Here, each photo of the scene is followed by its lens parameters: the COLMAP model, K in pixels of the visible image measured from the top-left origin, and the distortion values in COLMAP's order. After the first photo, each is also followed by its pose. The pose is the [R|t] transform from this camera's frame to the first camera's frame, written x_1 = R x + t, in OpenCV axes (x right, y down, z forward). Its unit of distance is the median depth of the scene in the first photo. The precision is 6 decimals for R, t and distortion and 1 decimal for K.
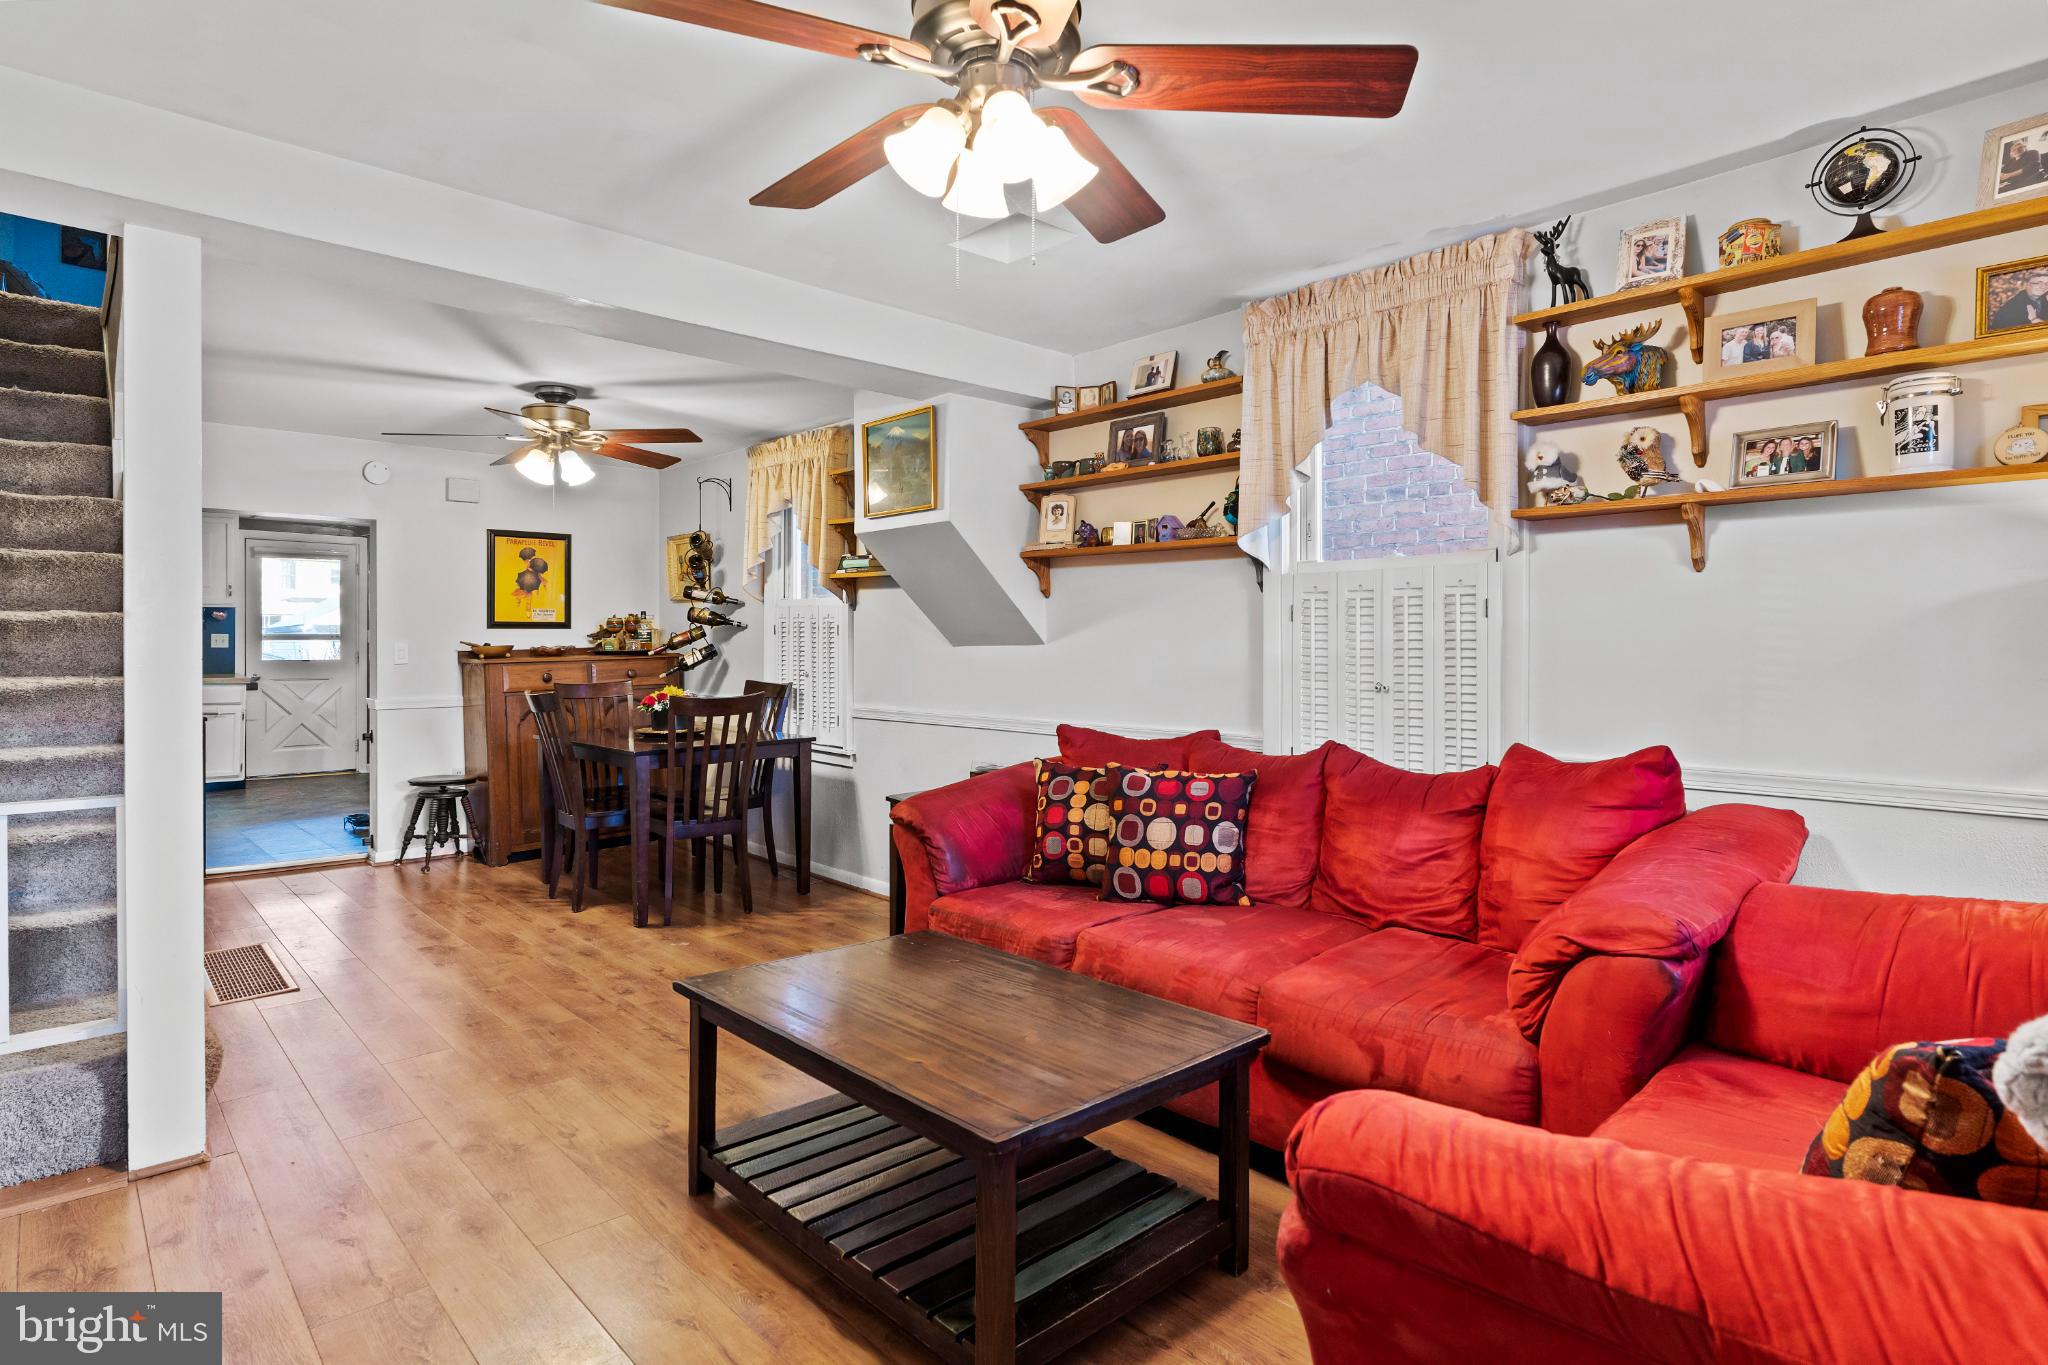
lens RADIAL K [[1052.5, 0, 1011.4], [0, 1052.5, 645.0], [0, 0, 1]] dist [-0.004937, 0.003346]
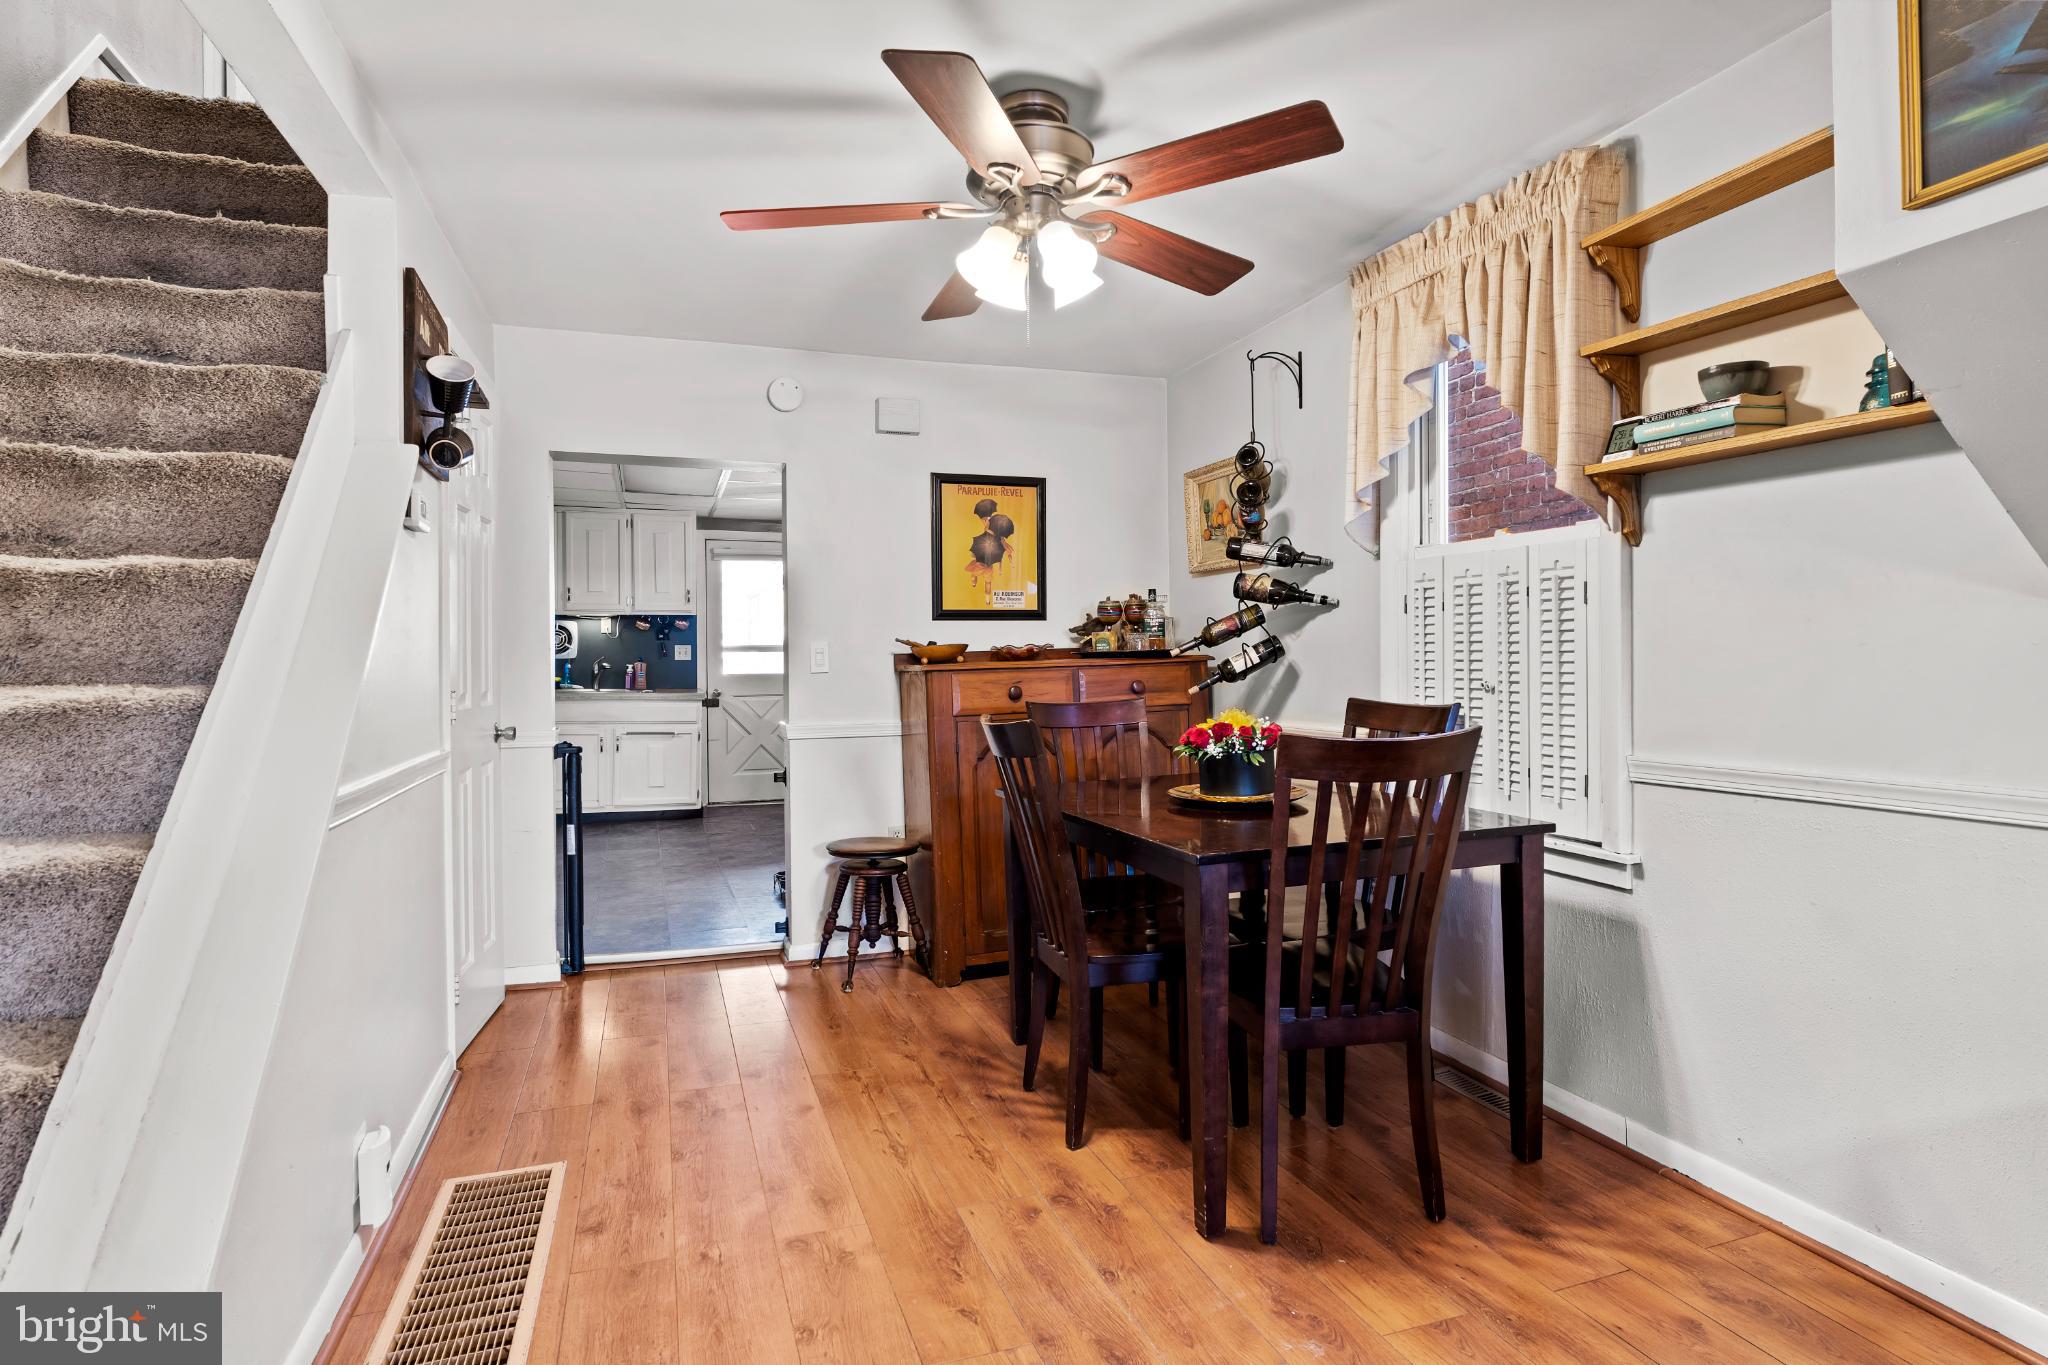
lens RADIAL K [[1052.5, 0, 1020.0], [0, 1052.5, 666.2], [0, 0, 1]] dist [-0.004937, 0.003346]
pose [[0.919046, -0.007609, -0.394077, -0.189959], [0.008848, 0.999960, 0.001327, 0.014227], [0.394051, -0.004707, 0.919077, 0.421191]]
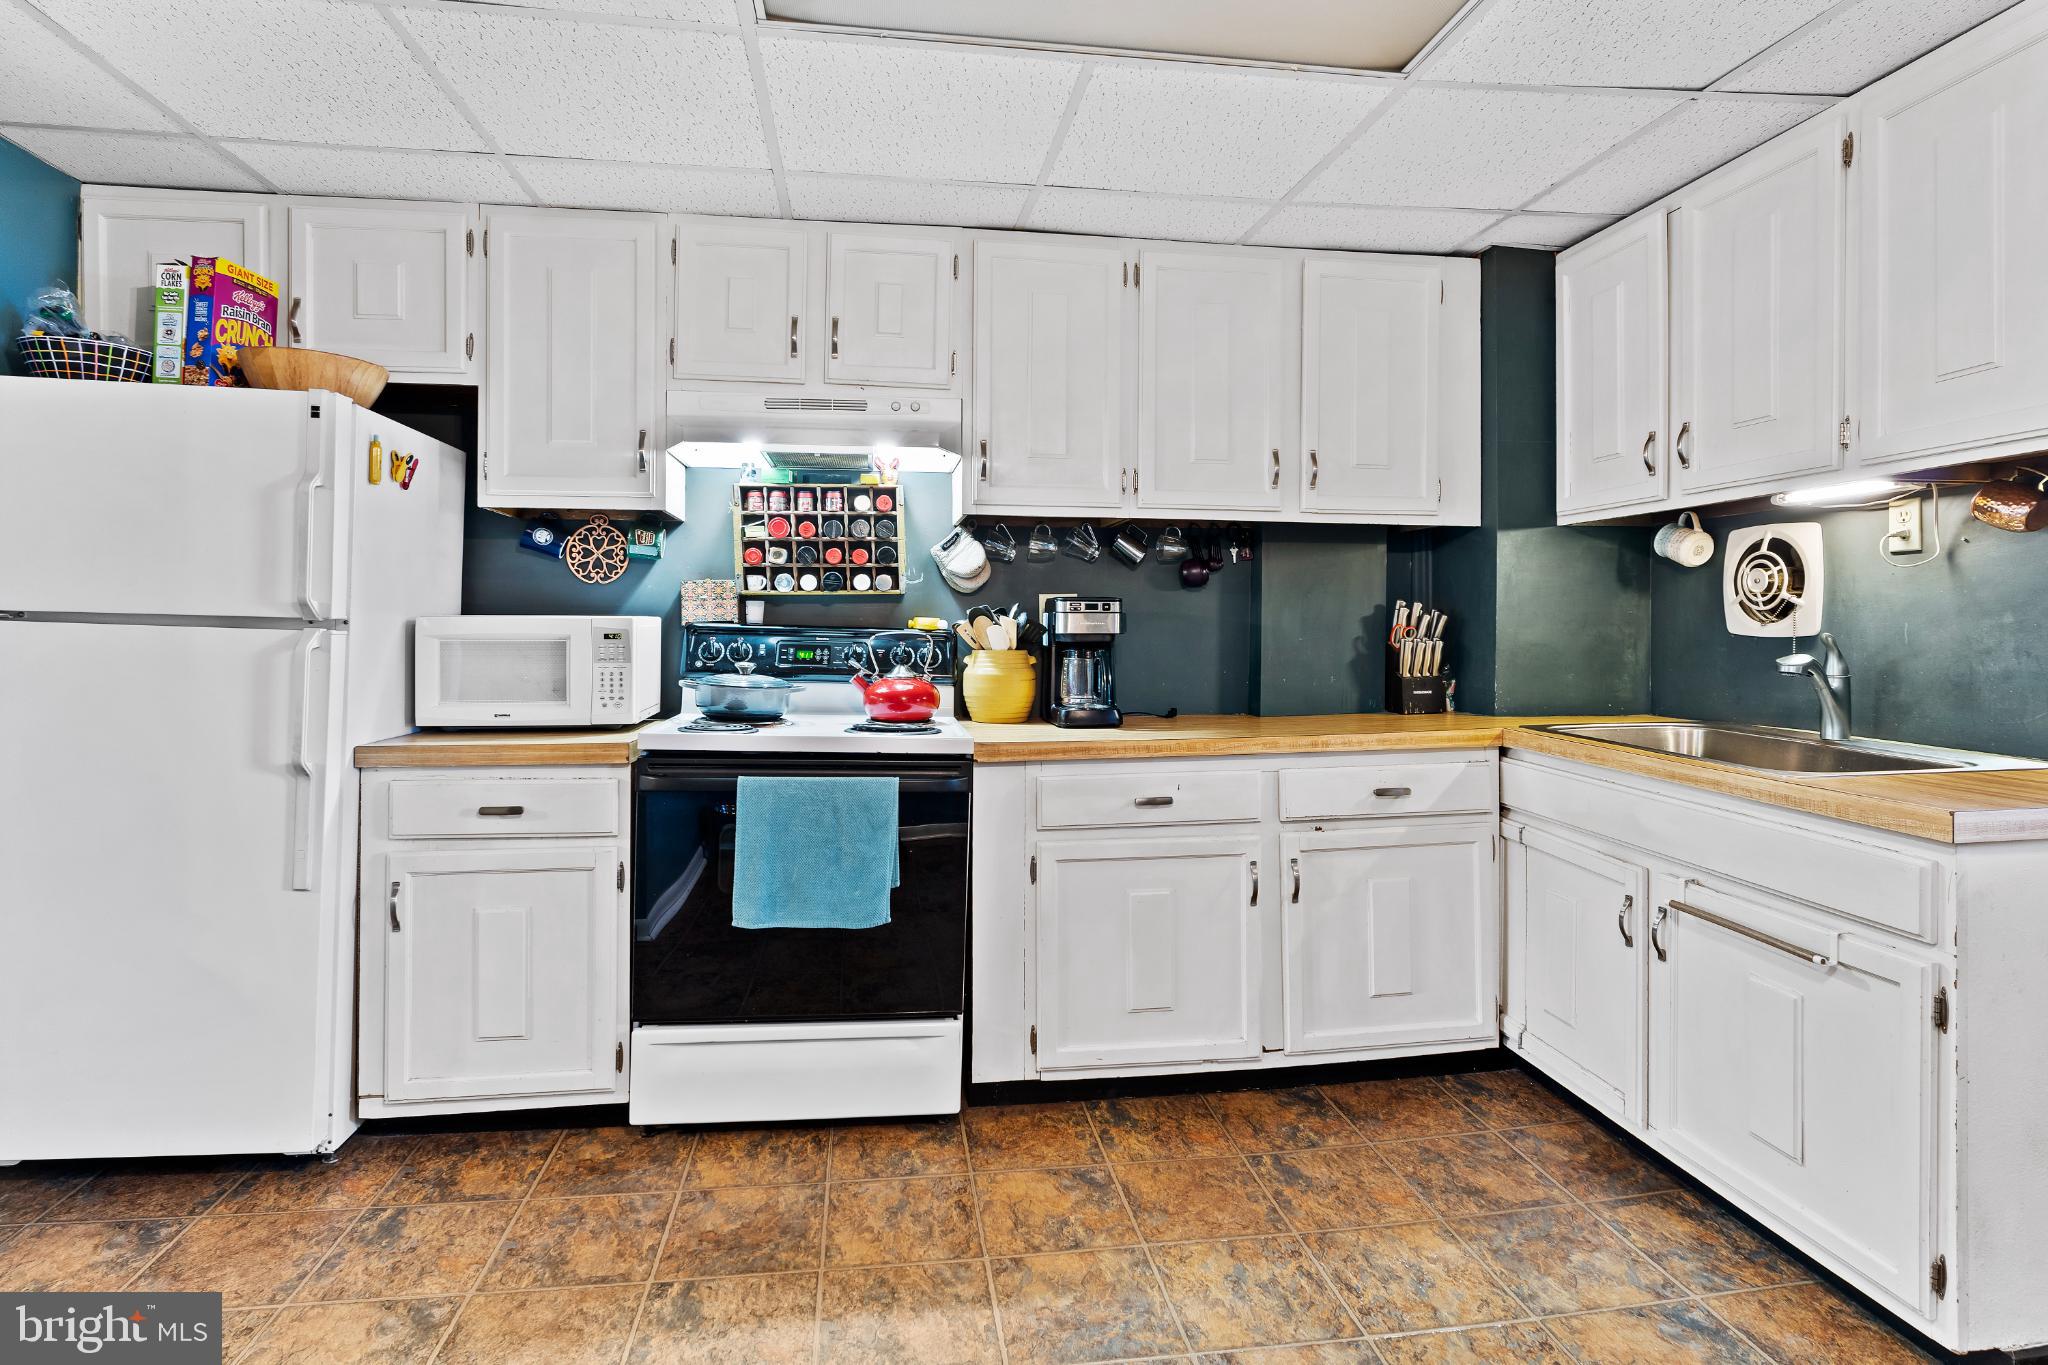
lens RADIAL K [[1052.5, 0, 1007.8], [0, 1052.5, 632.3], [0, 0, 1]] dist [-0.004937, 0.003346]
pose [[-0.577104, -0.006171, -0.816647, -0.695700], [-0.008993, 0.999959, -0.001202, 0.002699], [0.816621, 0.006650, -0.577136, 1.406146]]
